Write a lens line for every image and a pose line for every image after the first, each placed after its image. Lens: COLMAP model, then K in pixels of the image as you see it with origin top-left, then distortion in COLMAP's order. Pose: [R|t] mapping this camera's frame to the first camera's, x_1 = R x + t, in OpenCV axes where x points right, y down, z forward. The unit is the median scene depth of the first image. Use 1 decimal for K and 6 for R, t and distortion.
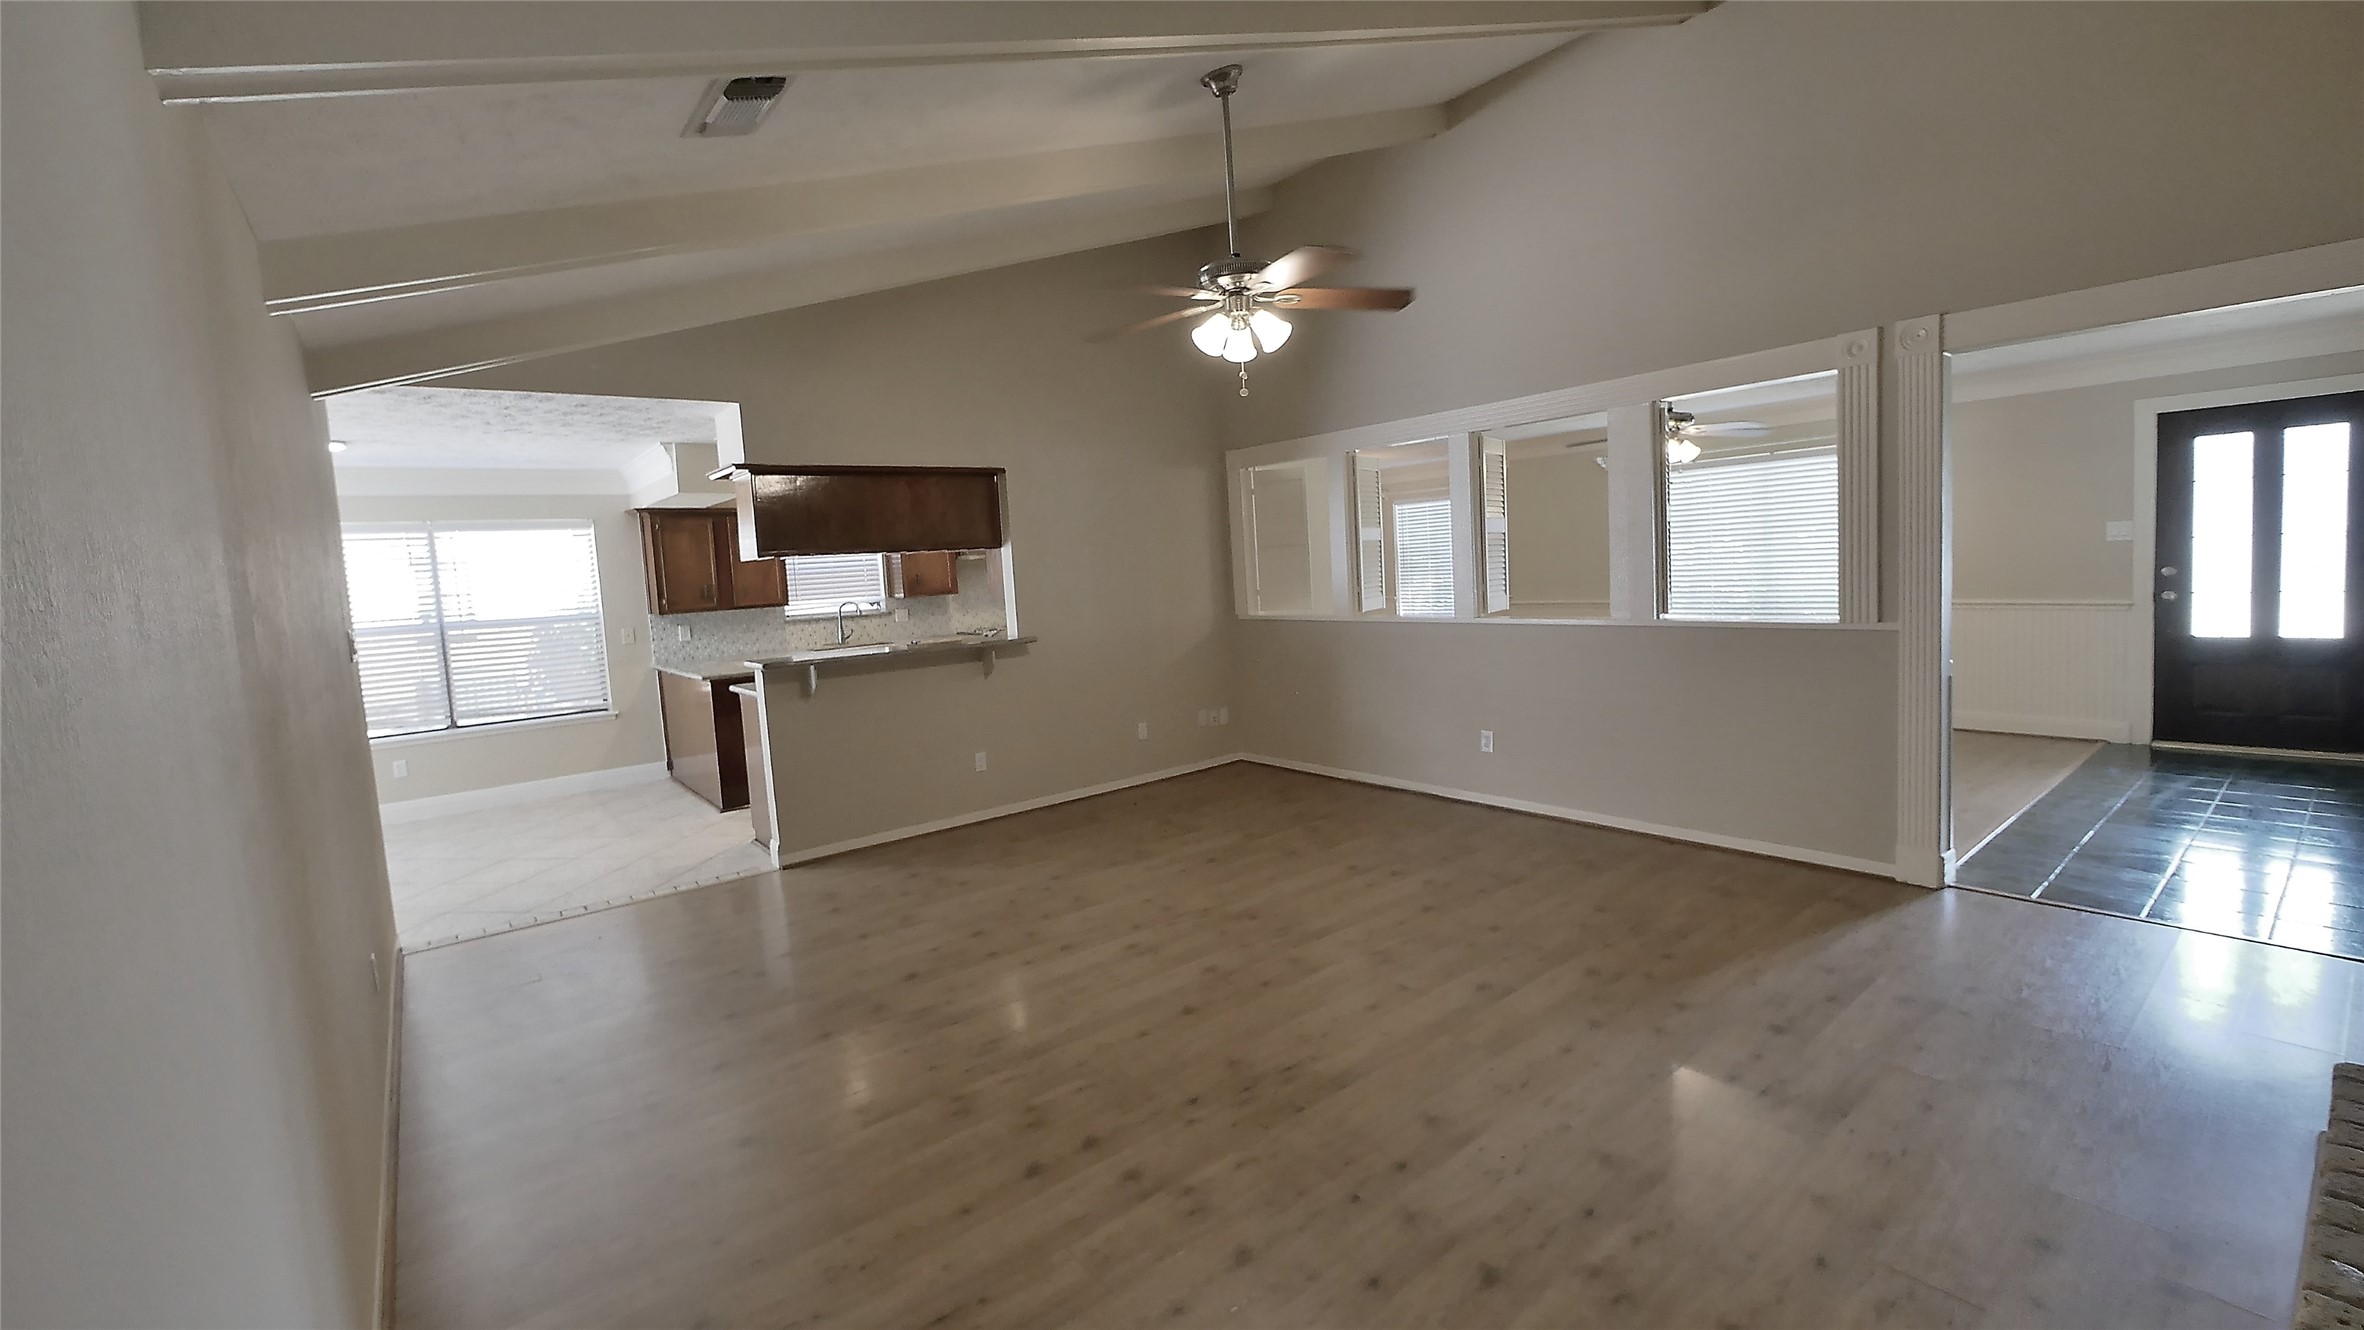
lens RADIAL K [[967.4, 0, 1174.1], [0, 967.4, 637.8], [0, 0, 1]] dist [-0.003041, -0.000192]
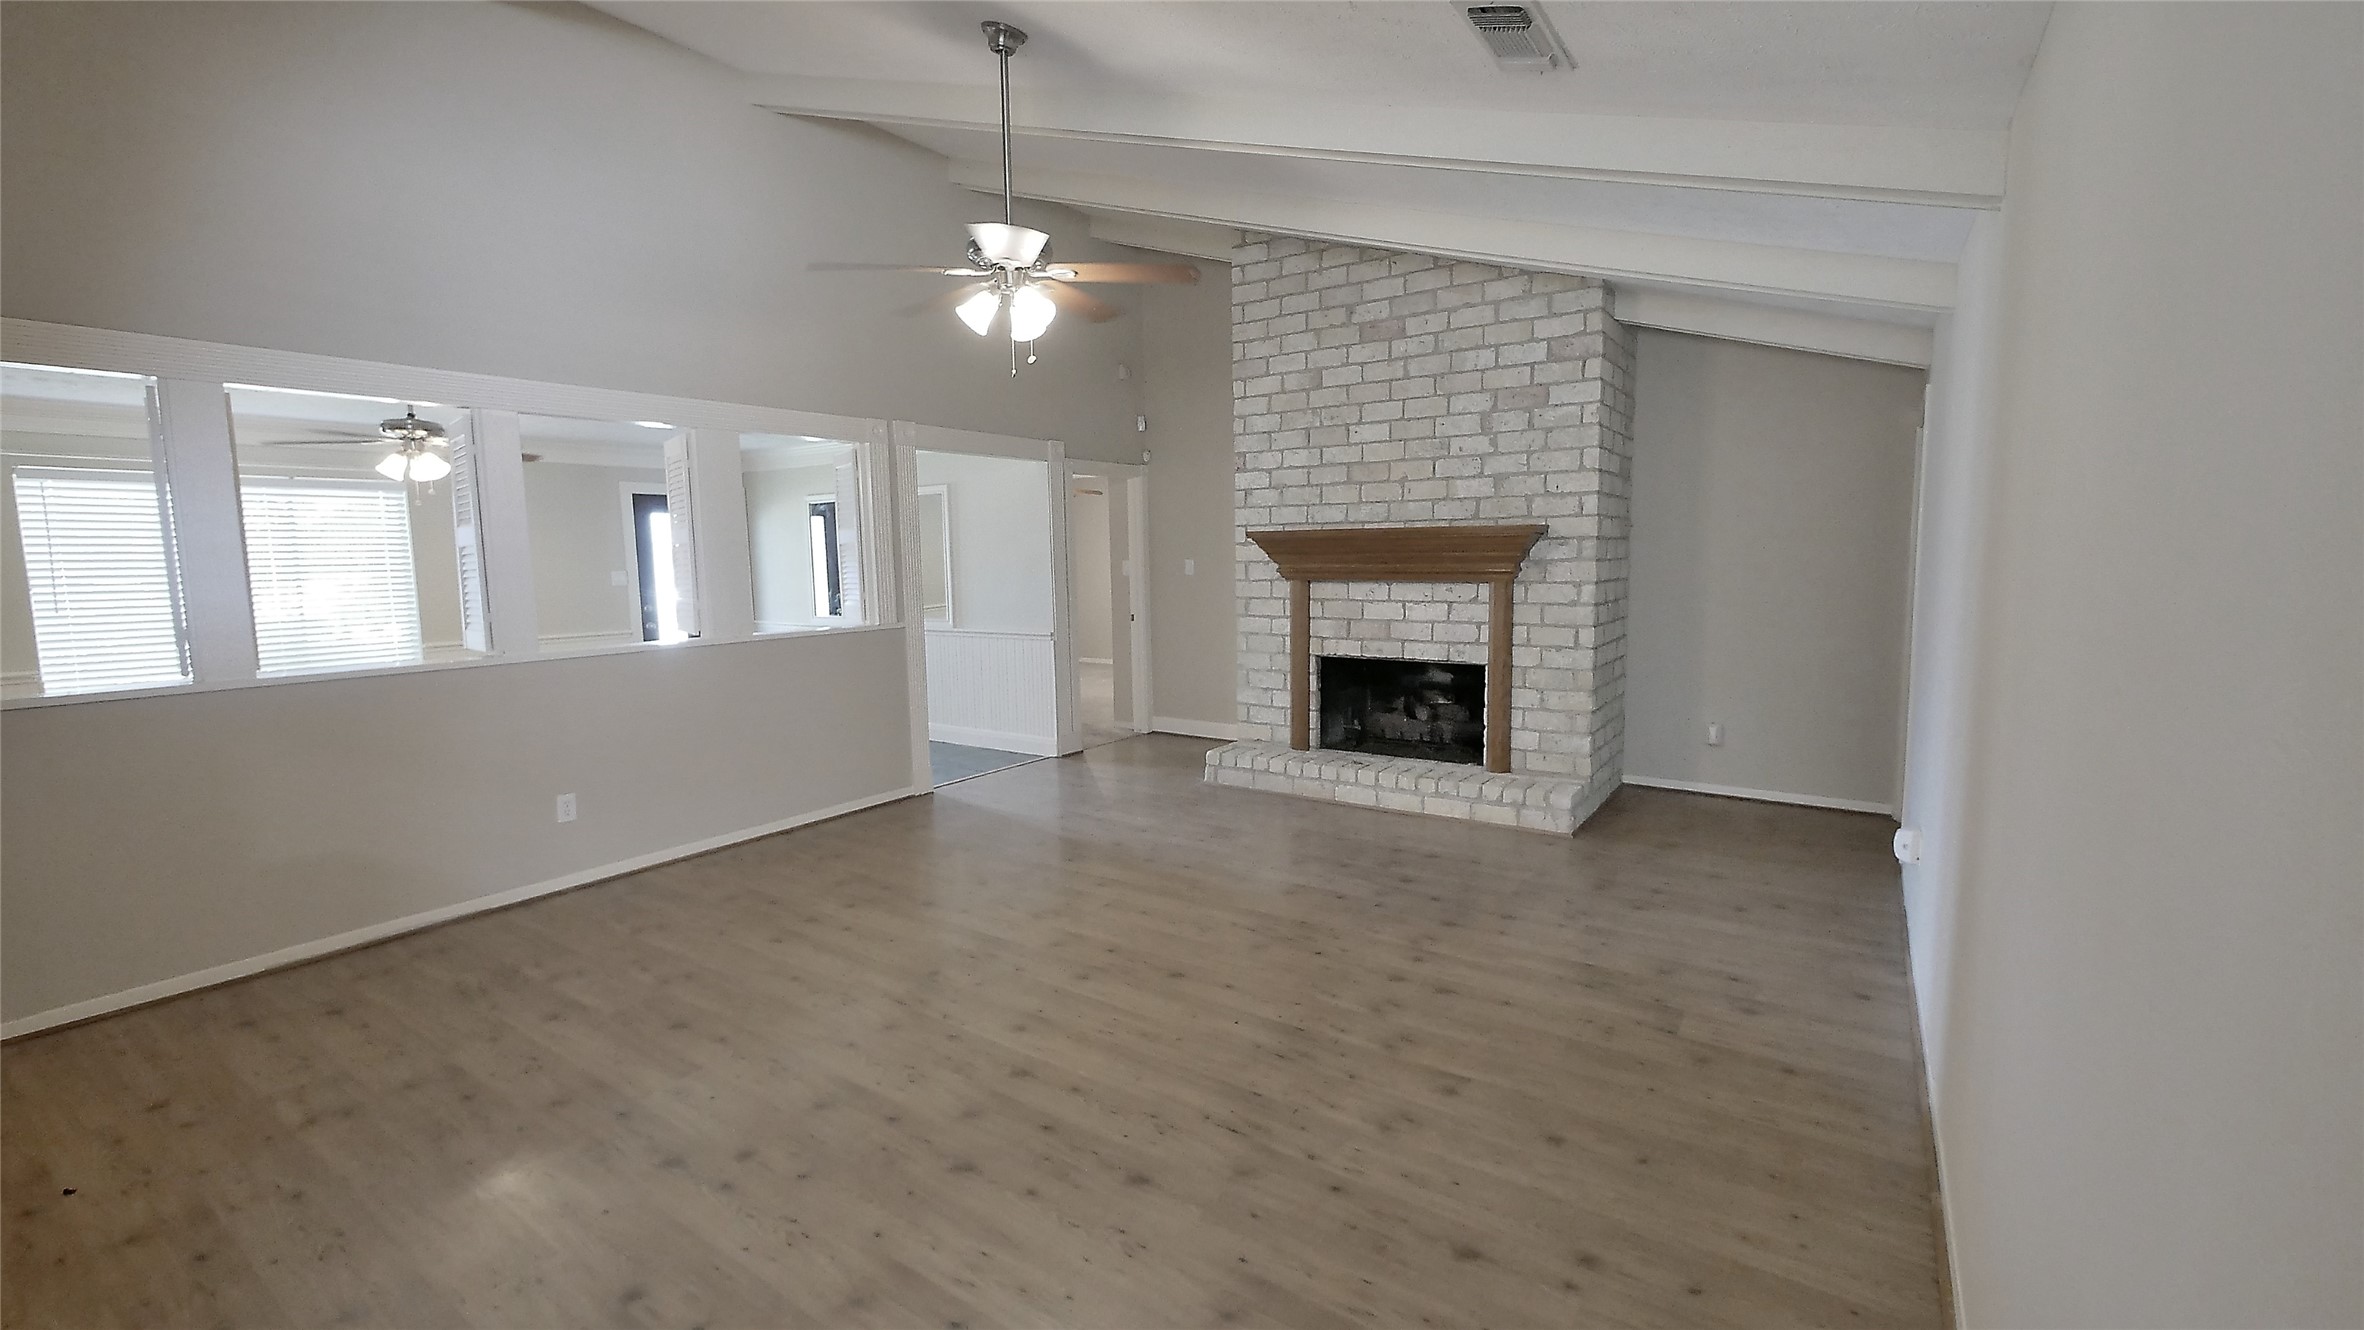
lens RADIAL K [[967.4, 0, 1174.1], [0, 967.4, 637.8], [0, 0, 1]] dist [-0.003041, -0.000192]
pose [[-0.281523, -0.022178, 0.959298, -0.798451], [0.107439, 0.992718, 0.054481, -0.028611], [-0.953521, 0.118404, -0.277090, 1.014894]]
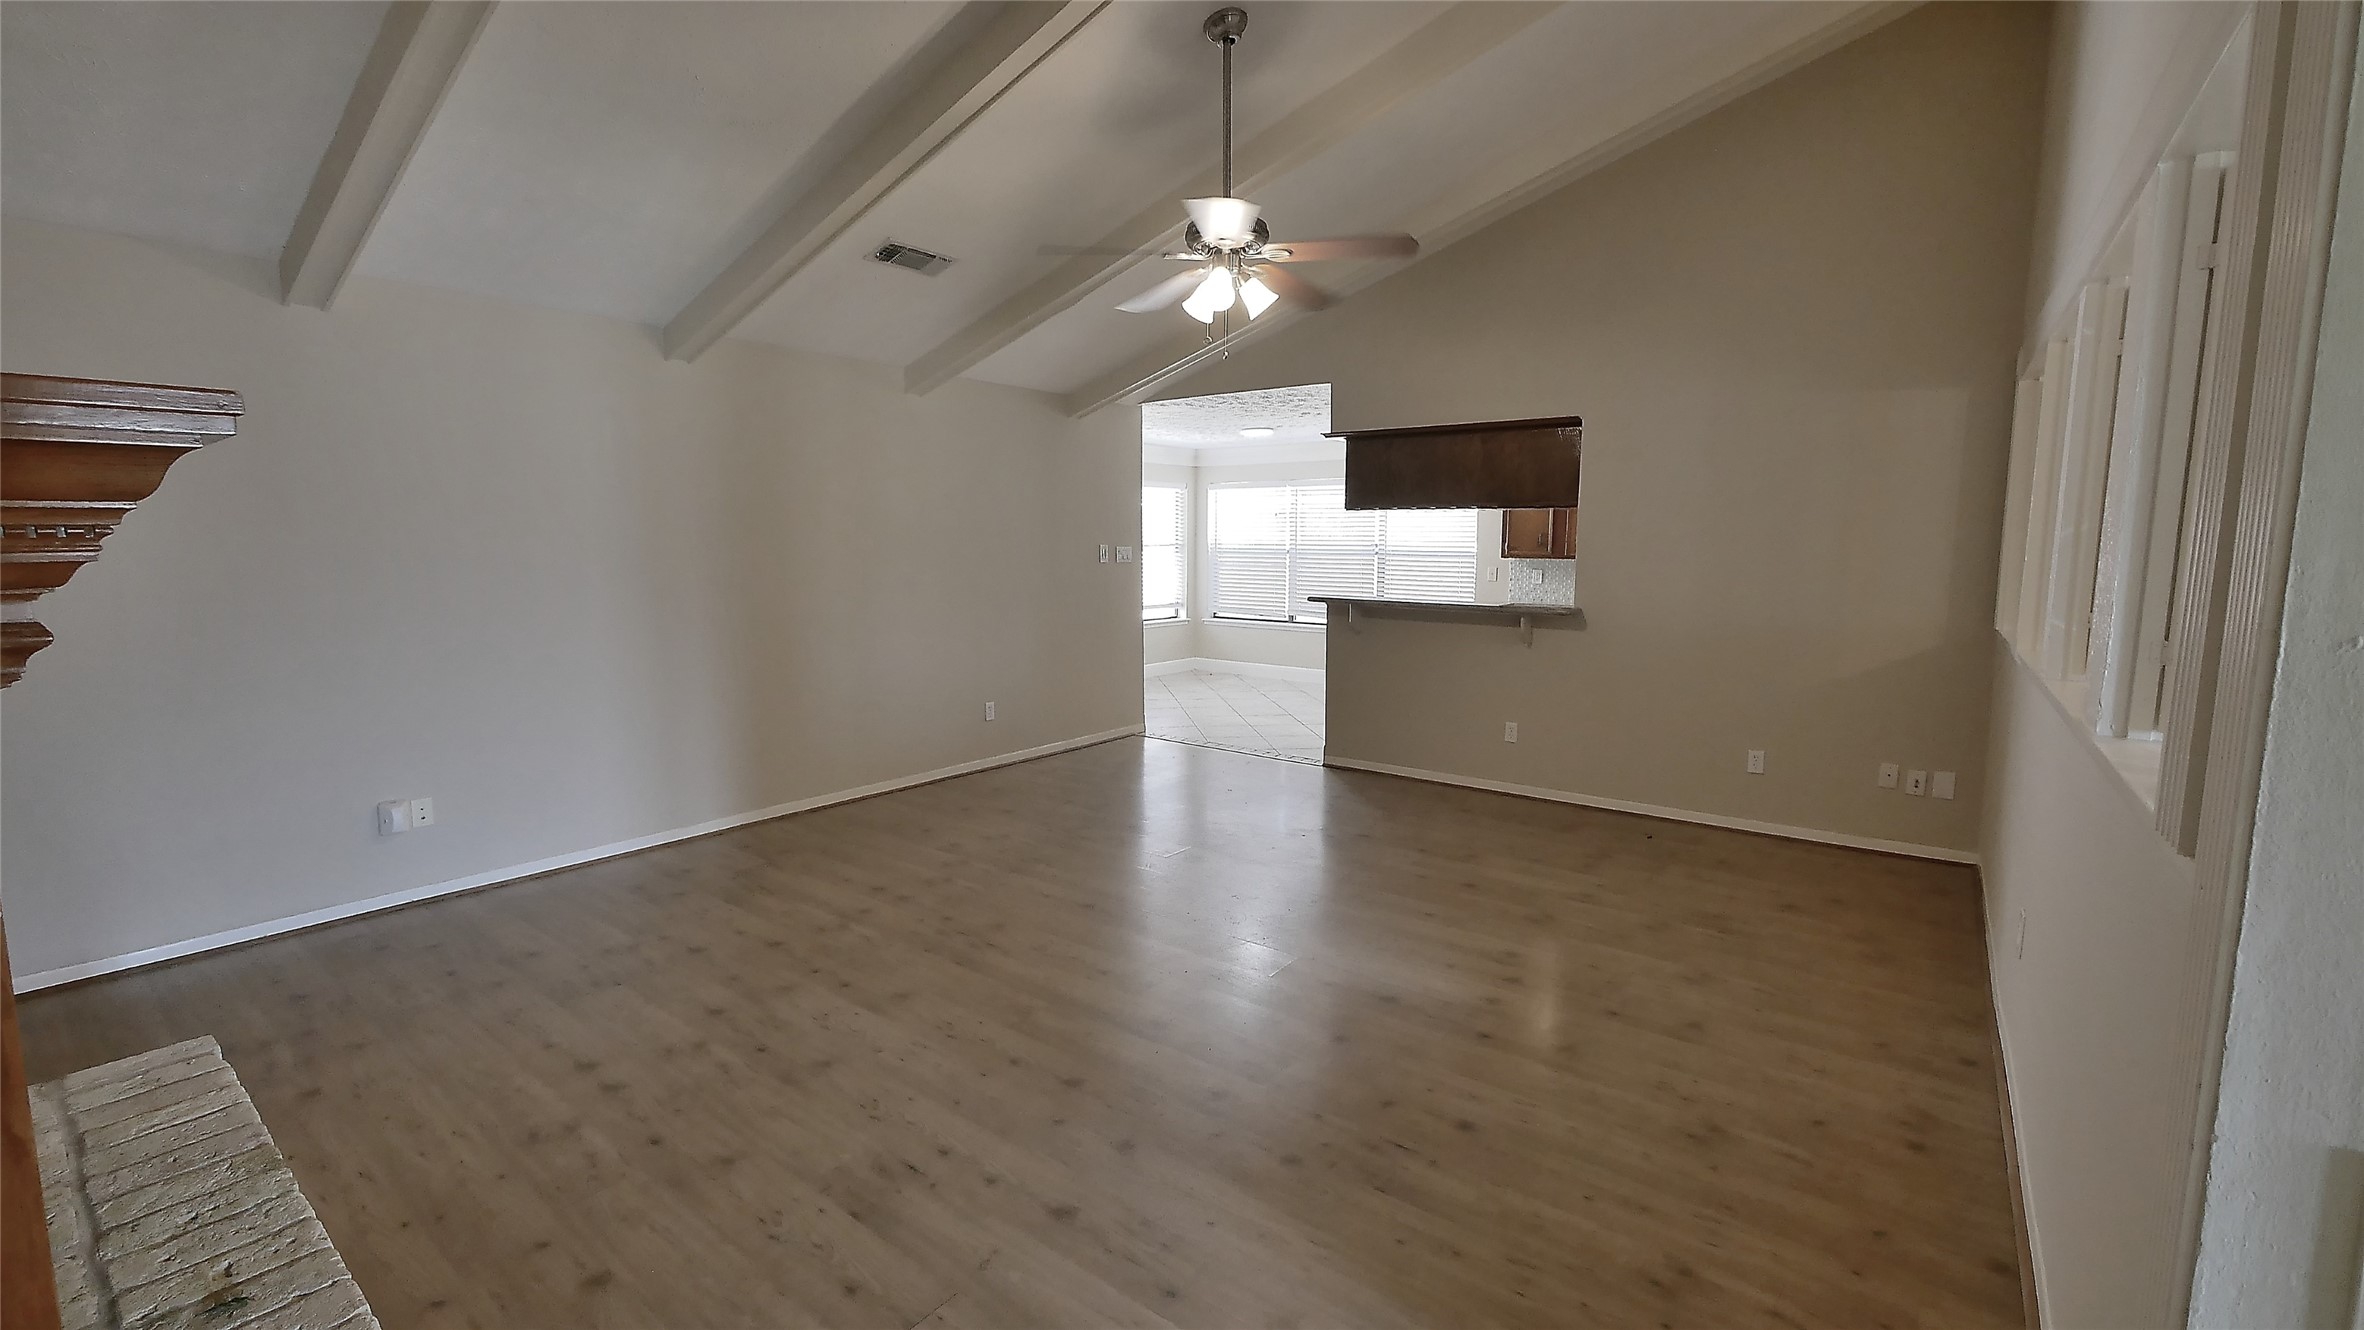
lens RADIAL K [[976.6, 0, 1170.5], [0, 976.6, 654.7], [0, 0, 1]] dist [-0.004006, -0.000620]
pose [[0.234486, 0.166250, -0.957798, 0.926313], [-0.090331, 0.984731, 0.148810, -0.088171], [0.967914, 0.051625, 0.245923, 0.639065]]
